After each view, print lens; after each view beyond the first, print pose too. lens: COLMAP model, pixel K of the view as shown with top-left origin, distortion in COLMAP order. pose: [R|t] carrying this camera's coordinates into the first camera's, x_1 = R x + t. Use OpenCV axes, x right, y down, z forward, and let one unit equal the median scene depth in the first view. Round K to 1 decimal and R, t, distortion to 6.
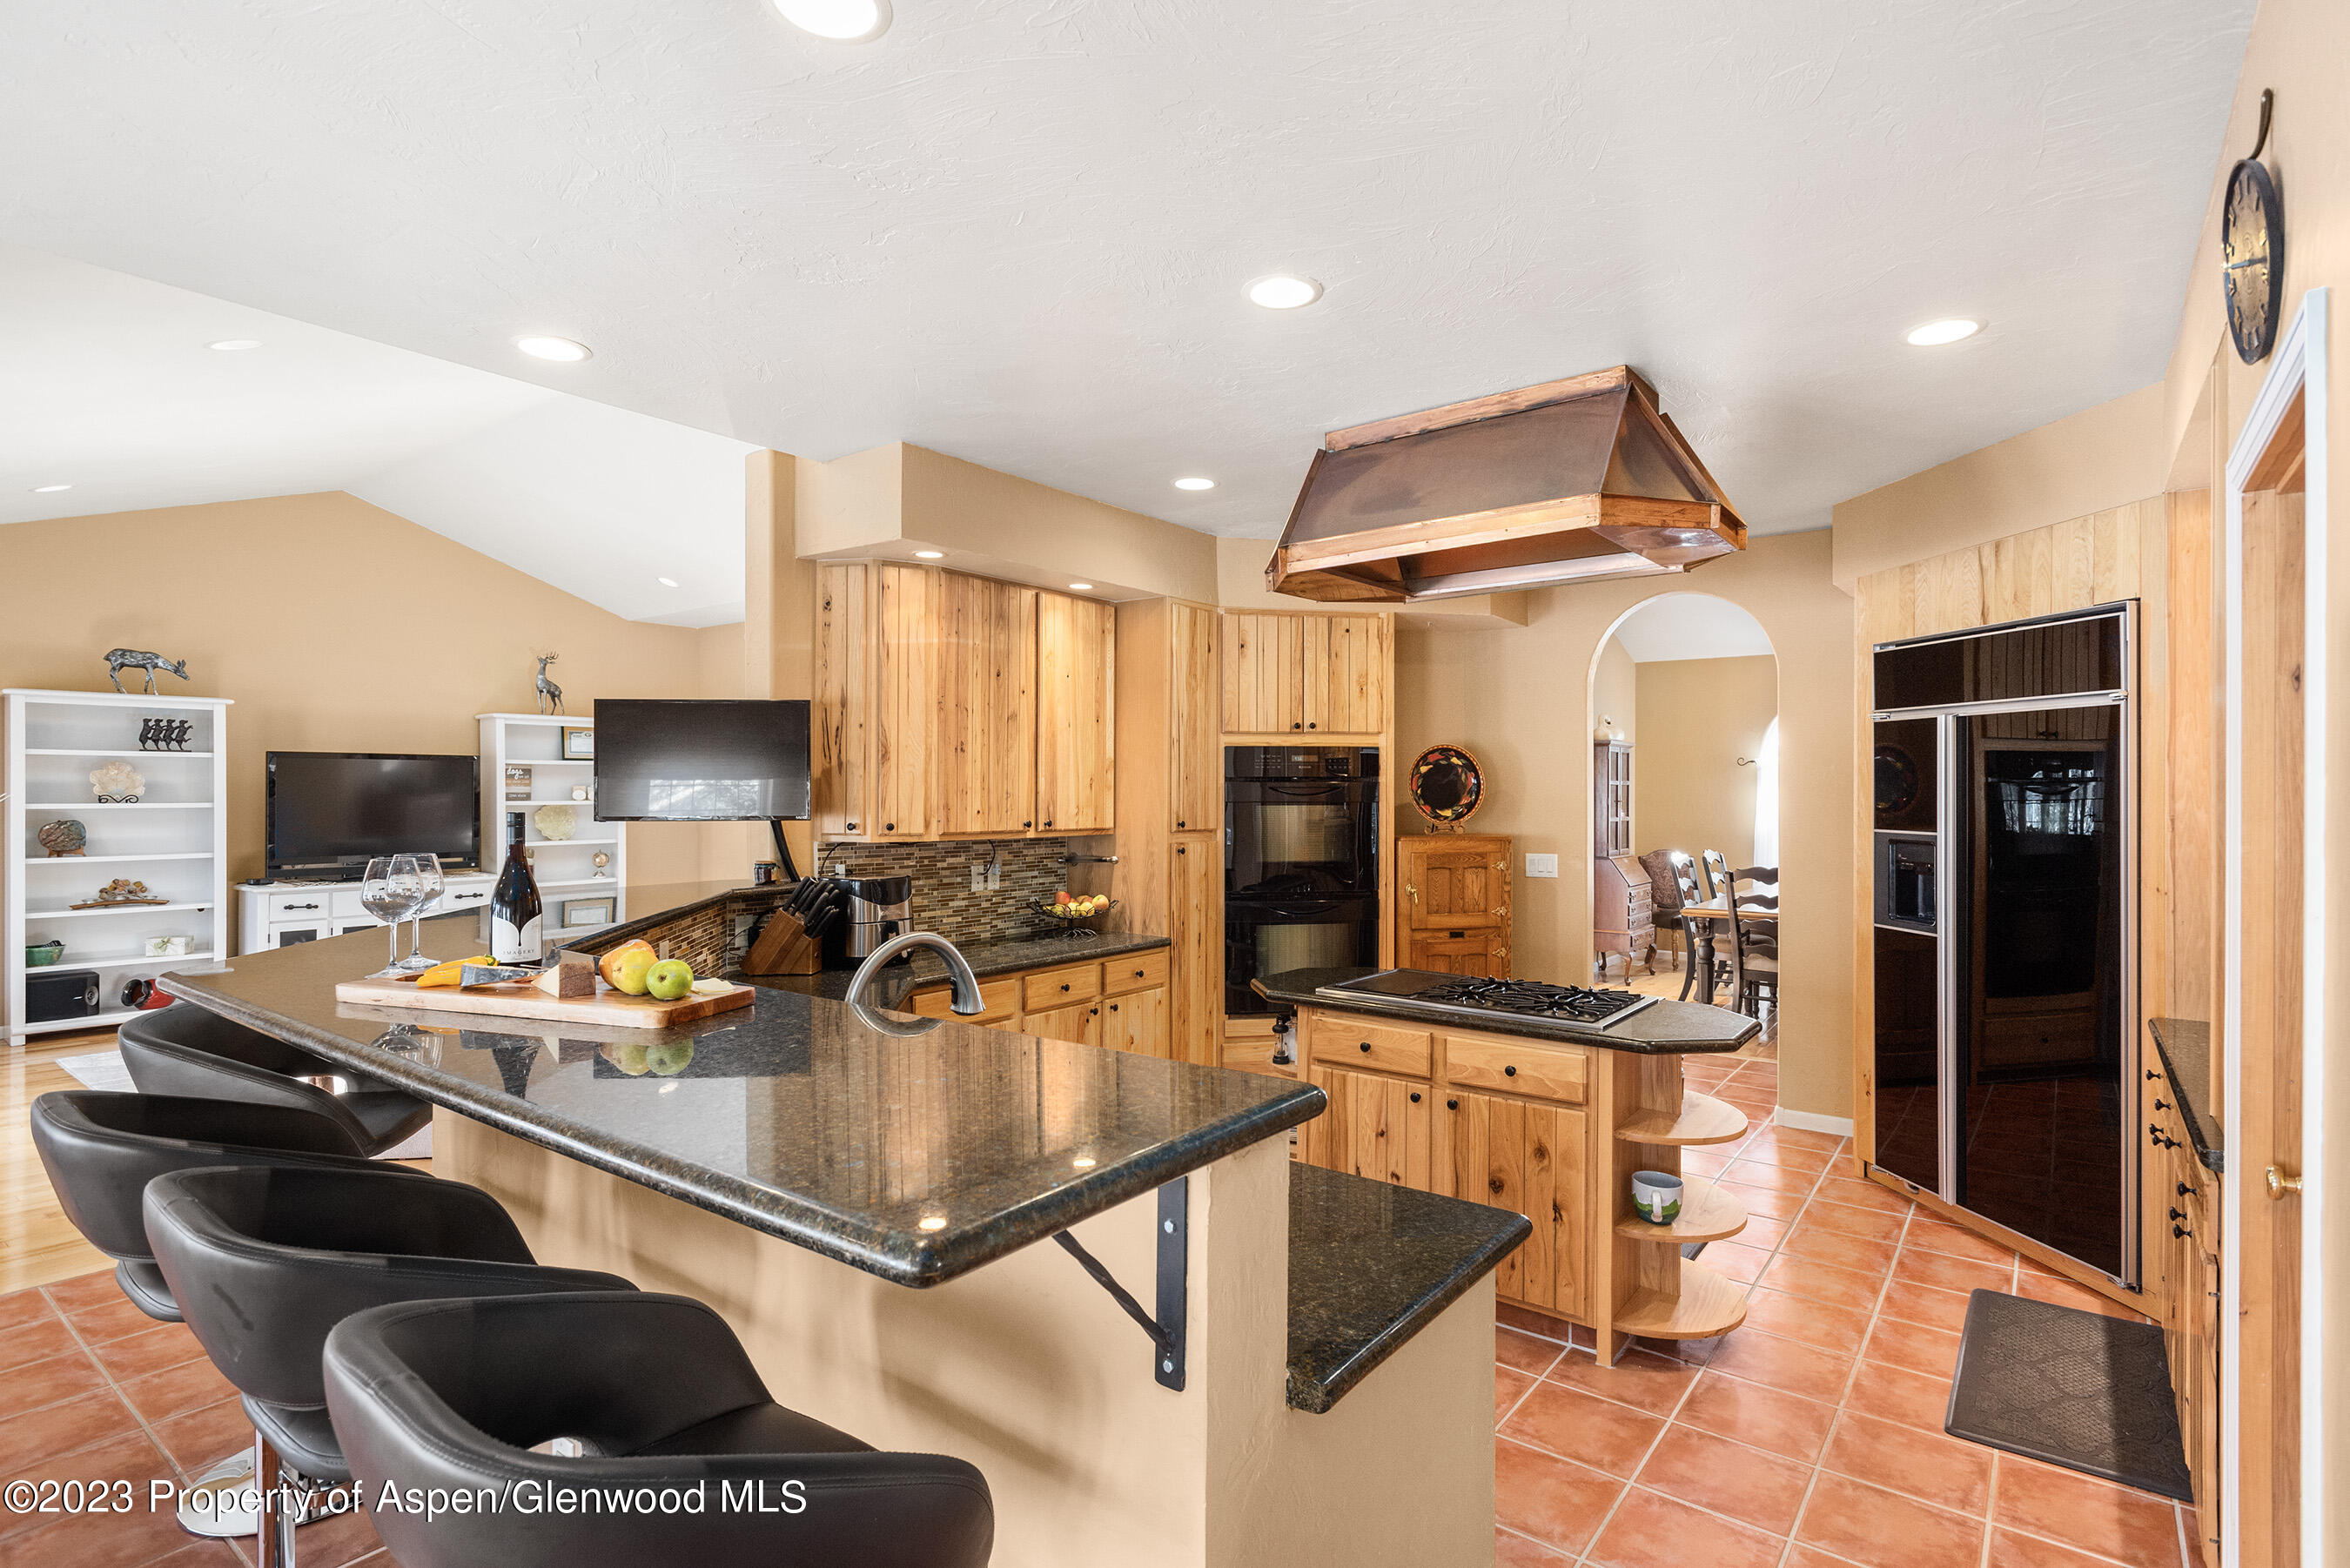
lens RADIAL K [[1147.0, 0, 1175.0], [0, 1147.0, 784.0], [0, 0, 1]] dist [-0.002777, -0.000578]
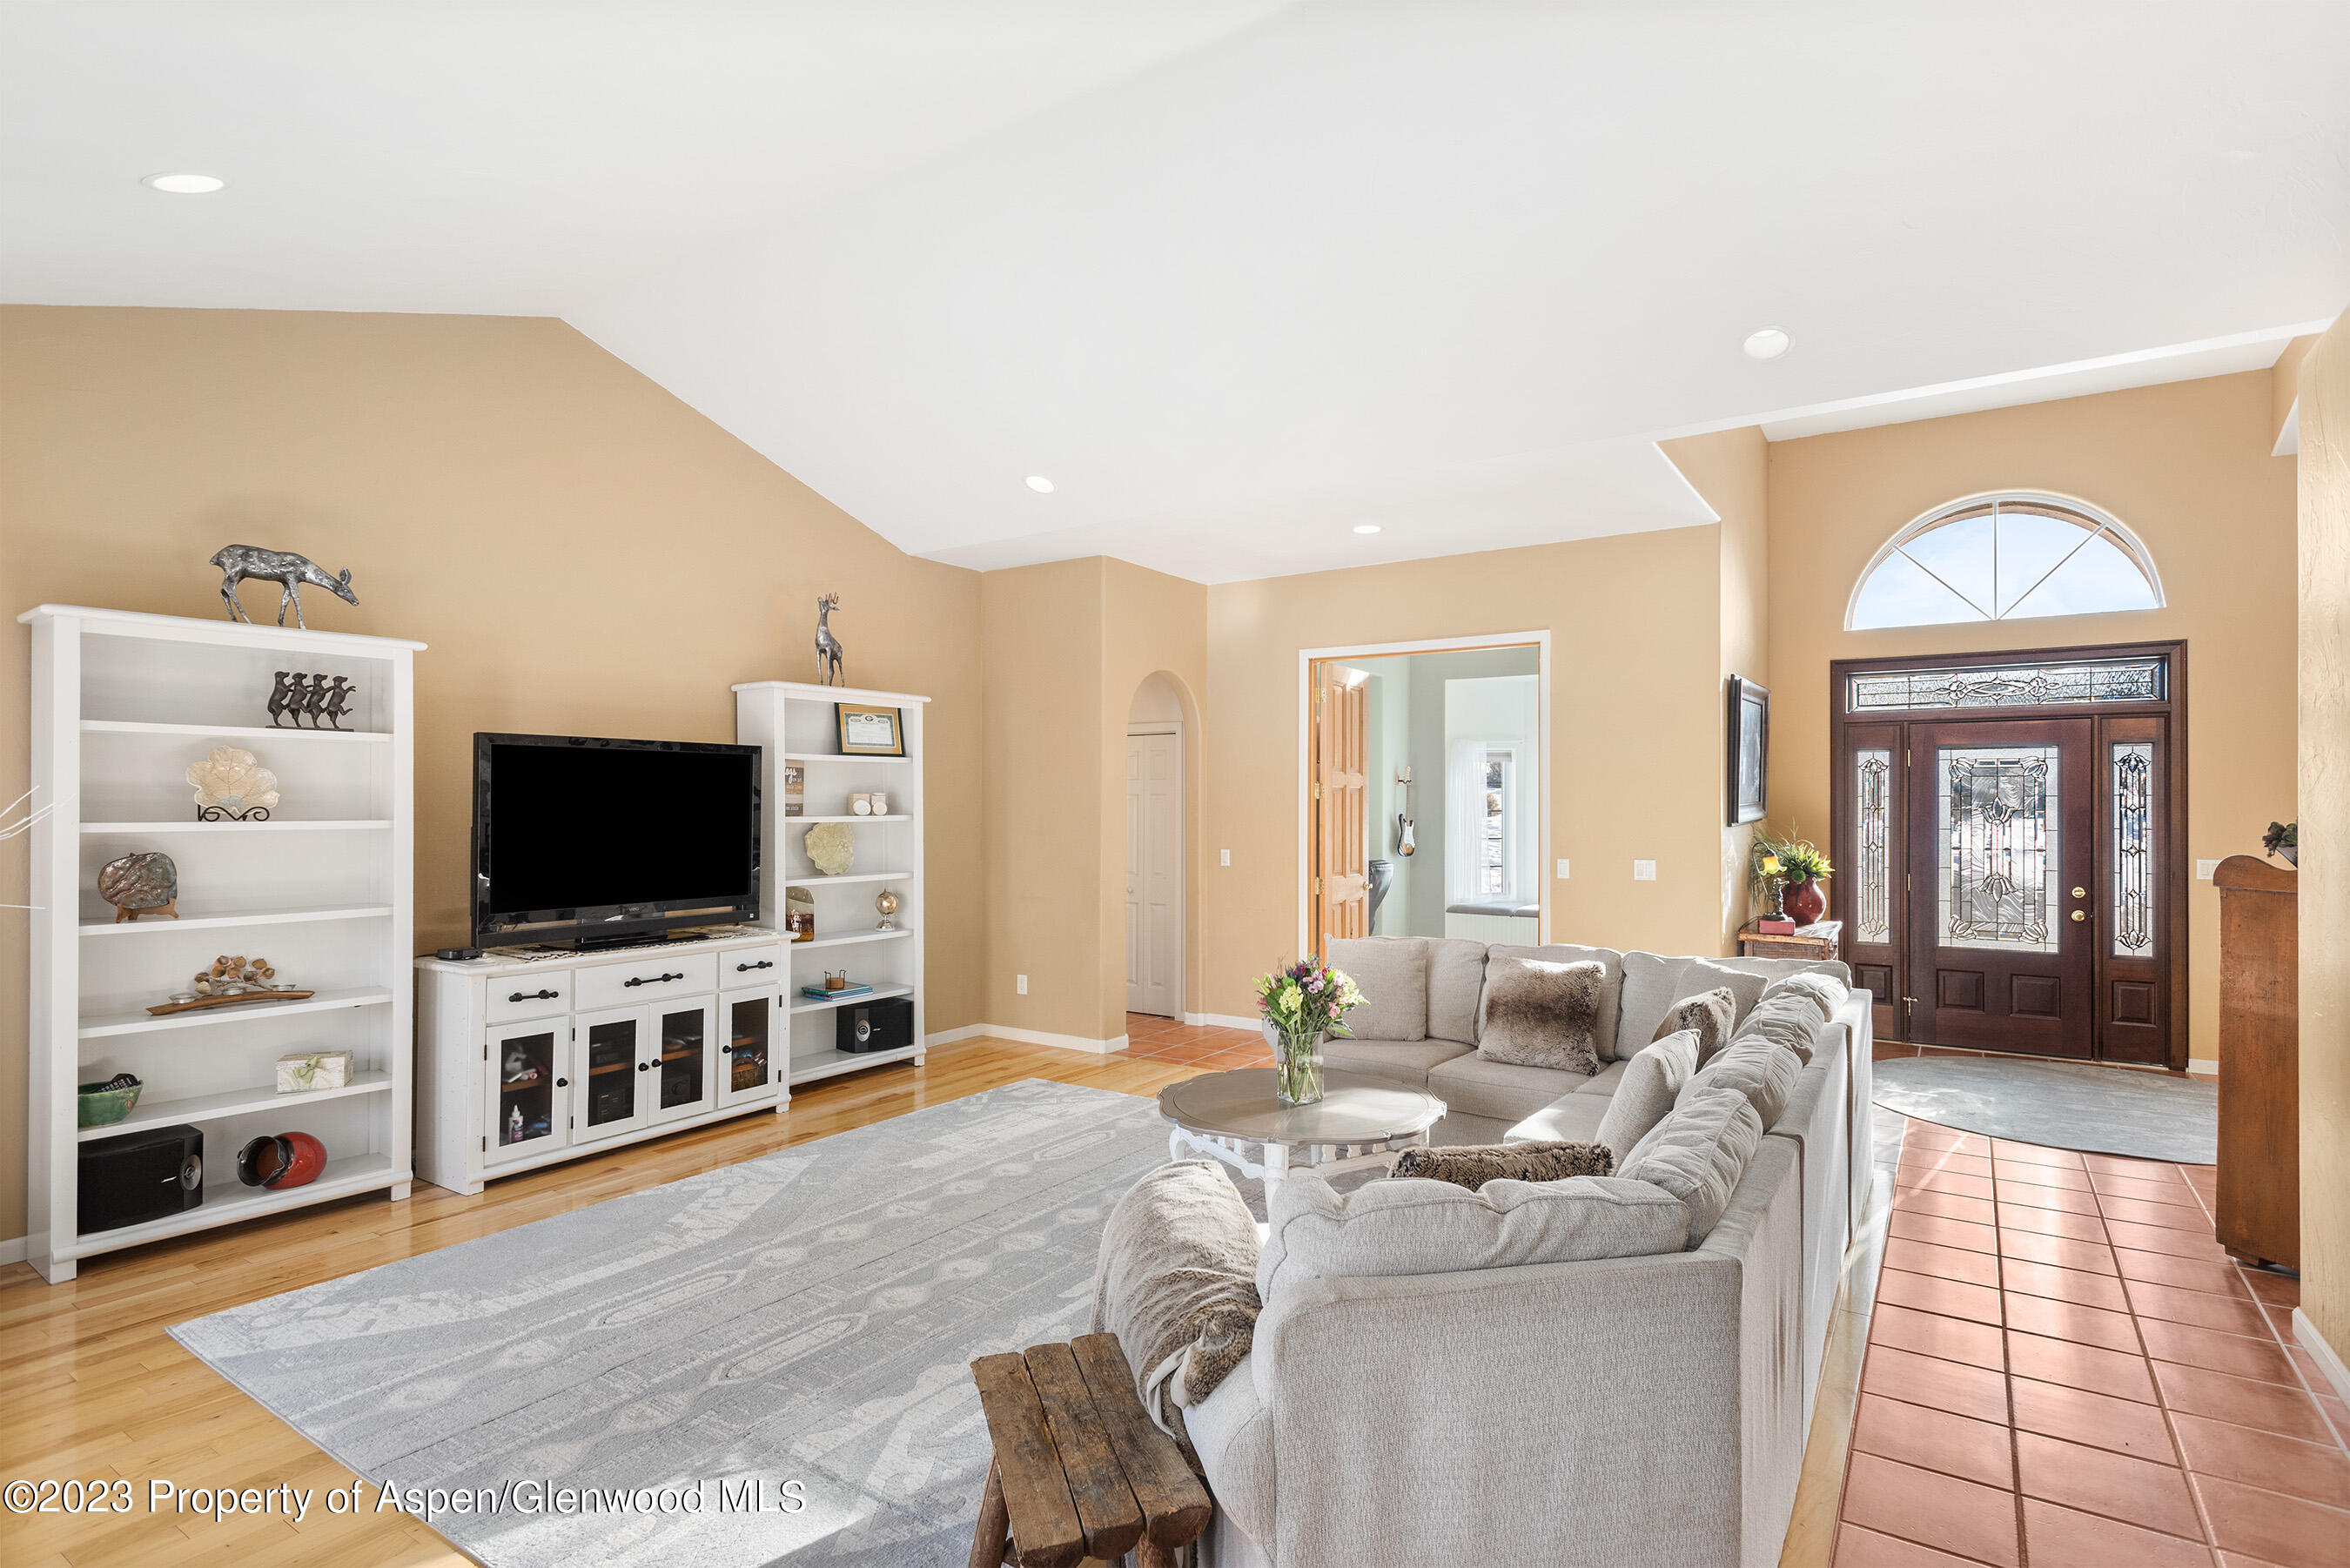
lens RADIAL K [[1171.2, 0, 1184.3], [0, 1171.2, 790.5], [0, 0, 1]] dist [-0.003045, -0.000582]
pose [[0.997570, 0.002088, 0.069641, -0.653799], [-0.001739, 0.999986, -0.005072, 0.004936], [-0.069650, 0.004938, 0.997559, 0.519820]]
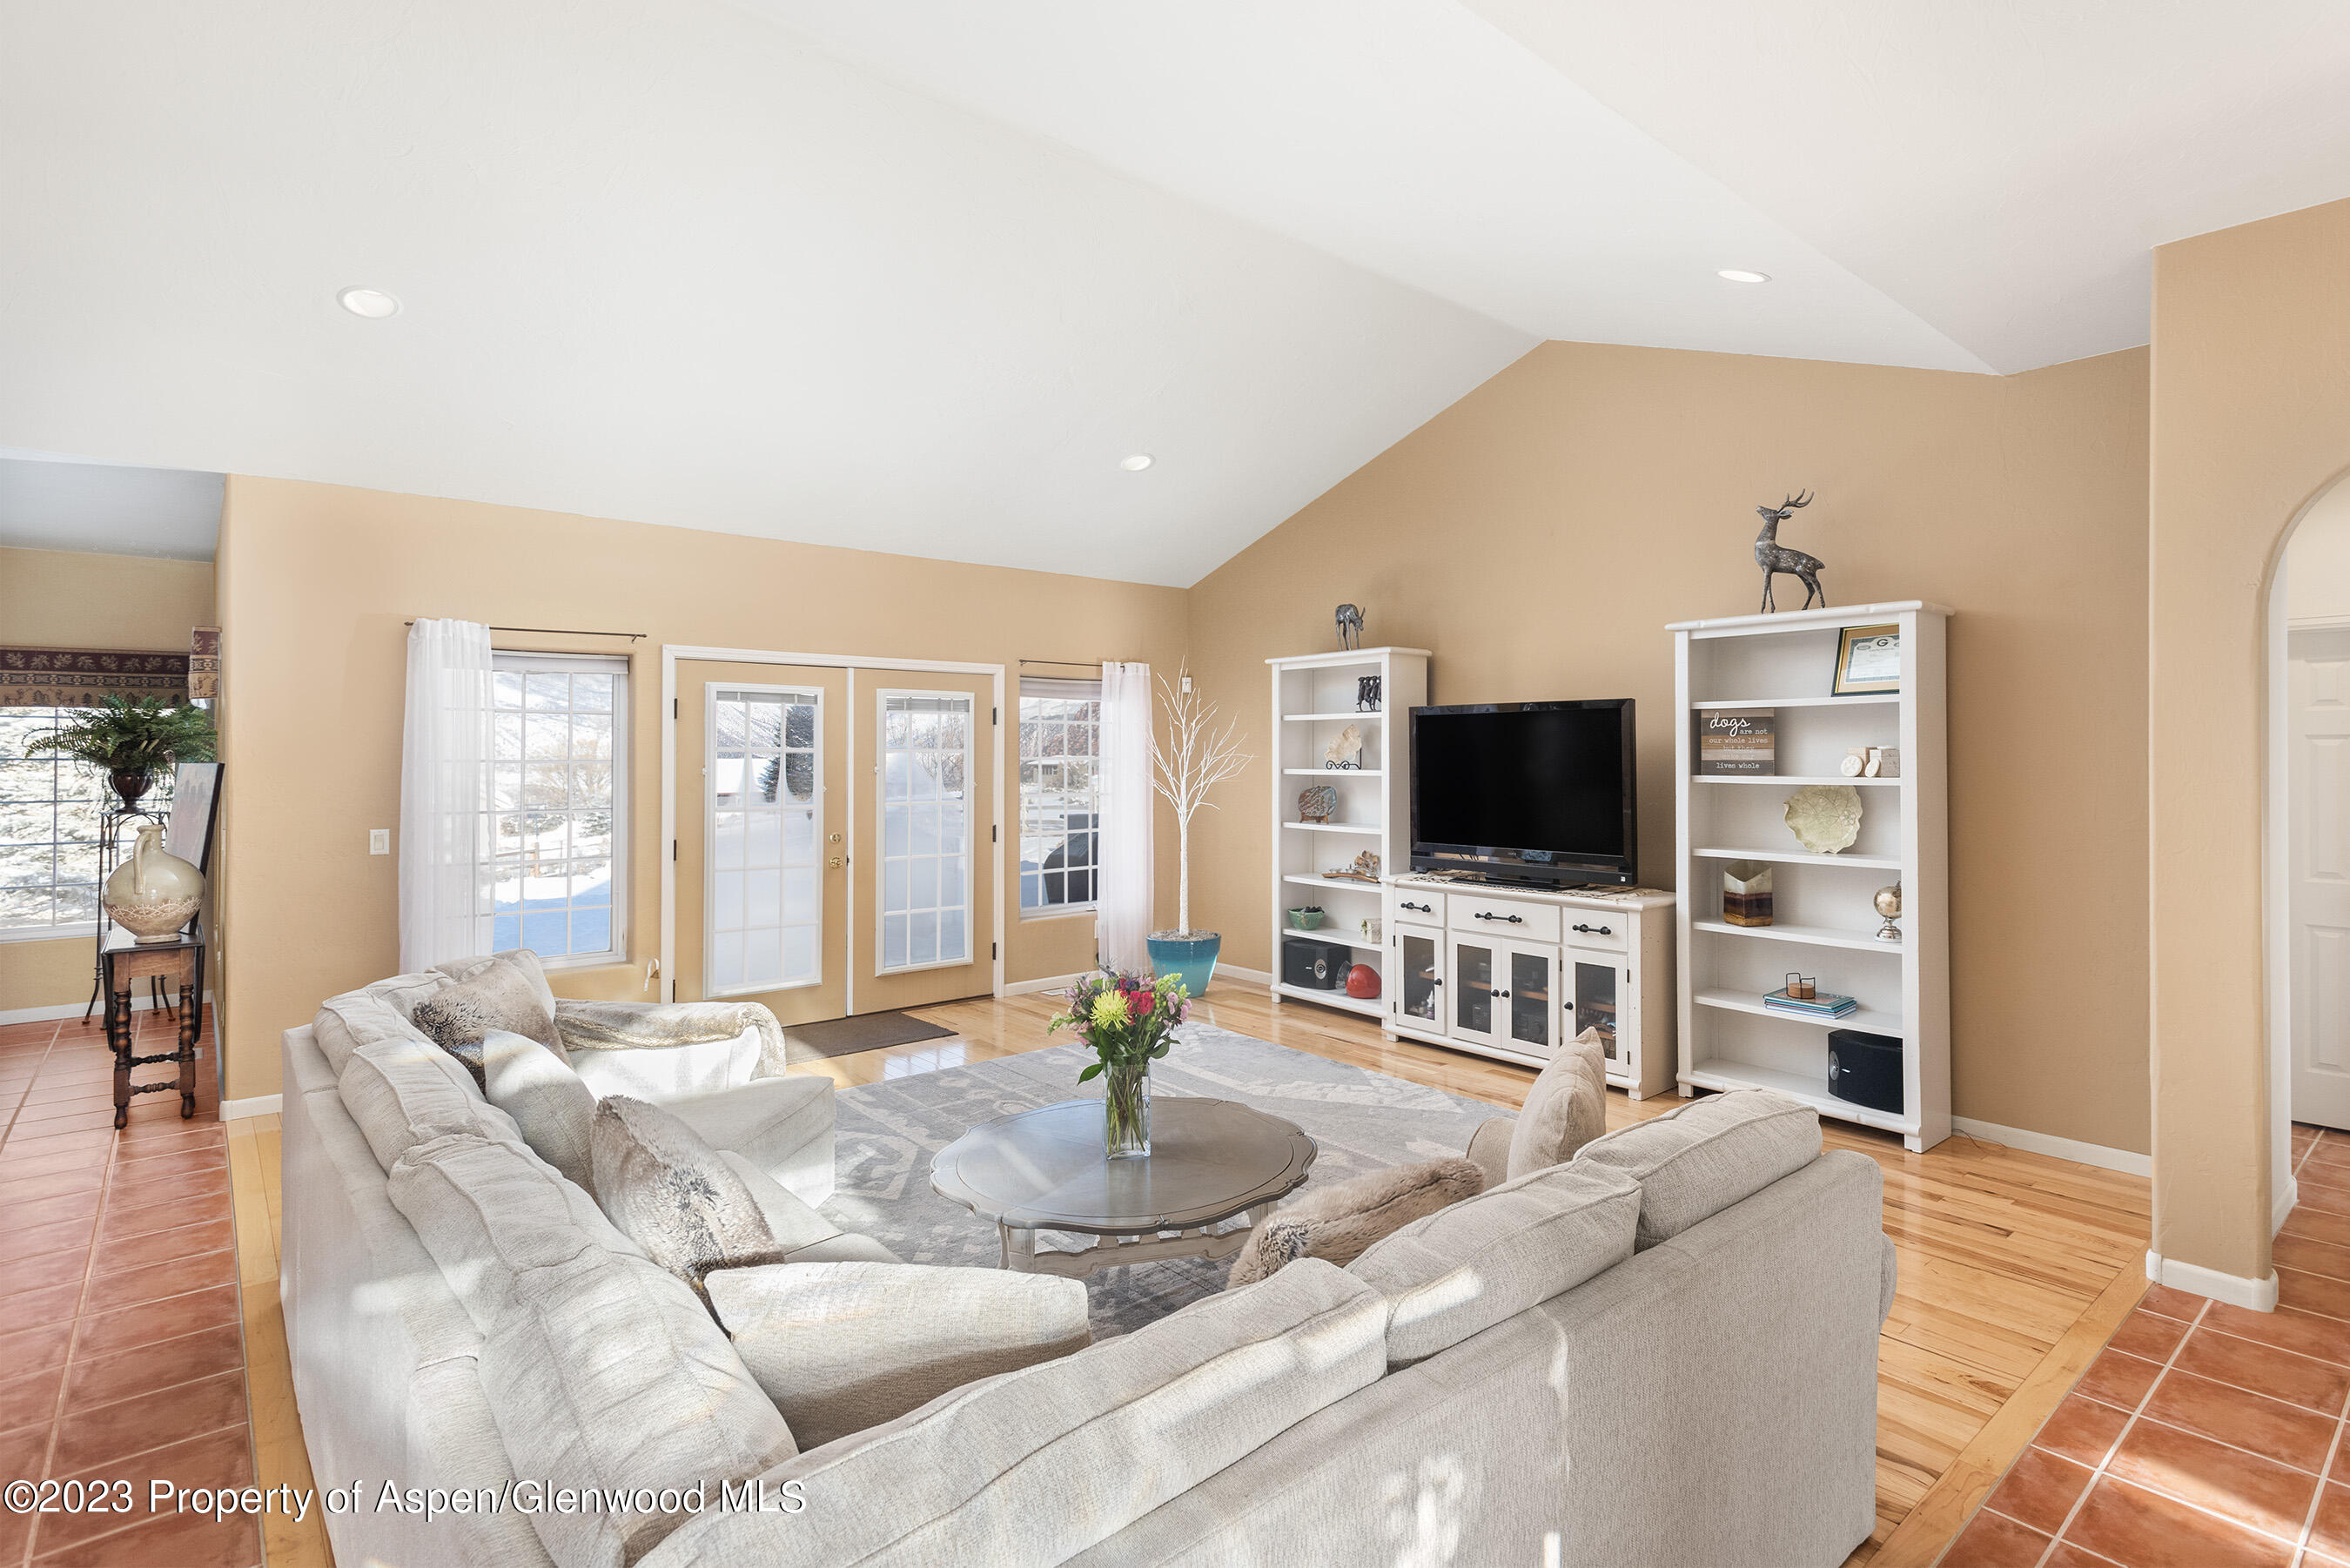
lens RADIAL K [[1135.8, 0, 1288.7], [0, 1135.8, 788.9], [0, 0, 1]] dist [0.001669, 0.000324]
pose [[-0.150462, 0.025671, -0.988282, 0.005539], [0.000389, 0.999664, 0.025907, 0.010530], [0.988616, 0.003514, -0.150421, 1.436140]]
